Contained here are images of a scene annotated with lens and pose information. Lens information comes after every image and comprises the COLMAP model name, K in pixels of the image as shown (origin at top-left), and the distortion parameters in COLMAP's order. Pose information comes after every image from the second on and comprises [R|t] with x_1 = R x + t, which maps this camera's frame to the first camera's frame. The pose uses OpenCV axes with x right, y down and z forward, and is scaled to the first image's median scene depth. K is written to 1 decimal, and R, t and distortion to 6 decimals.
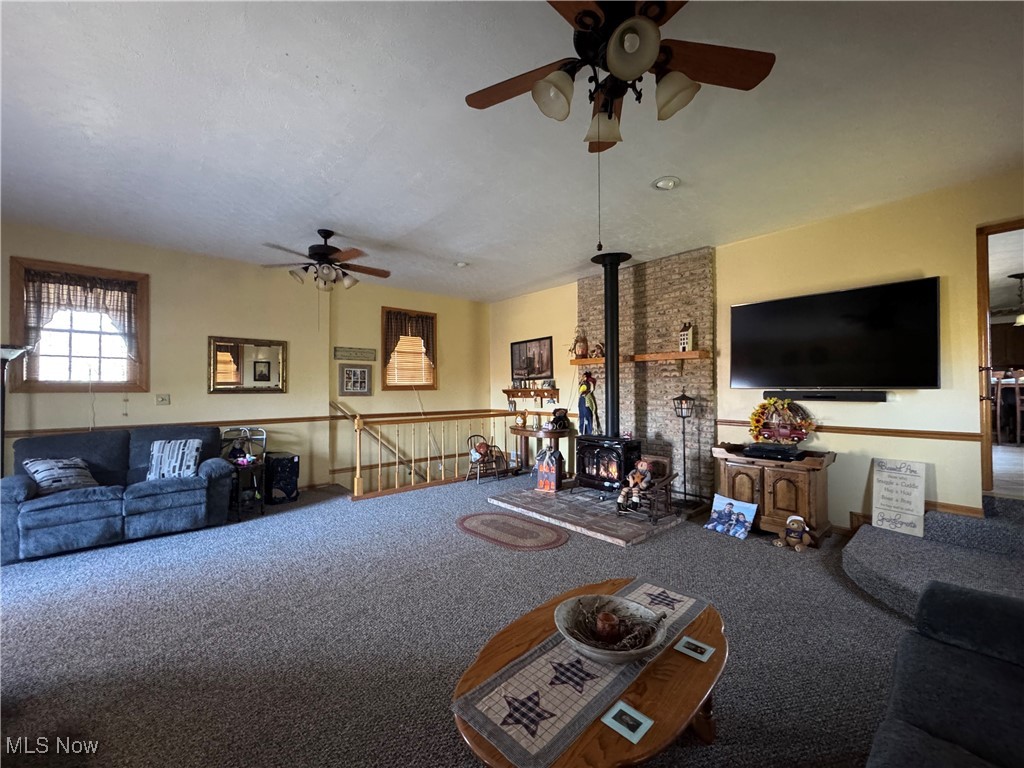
lens RADIAL K [[407.9, 0, 512.0], [0, 407.9, 384.0], [0, 0, 1]] dist [-0.001730, 0.000100]
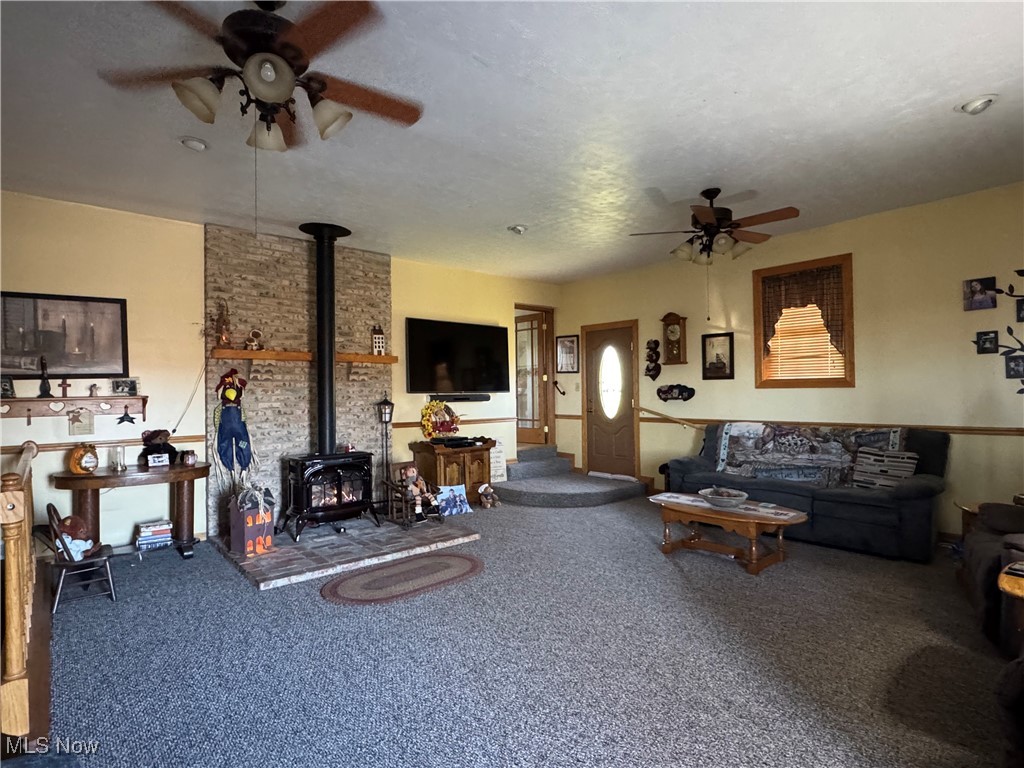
lens RADIAL K [[531.7, 0, 512.0], [0, 531.7, 384.0], [0, 0, 1]] dist [-0.000653, -0.000291]
pose [[0.019252, 0.022873, 0.999553, -0.836778], [0.004664, 0.999725, -0.022967, 0.019647], [-0.999804, 0.005104, 0.019140, 0.659710]]
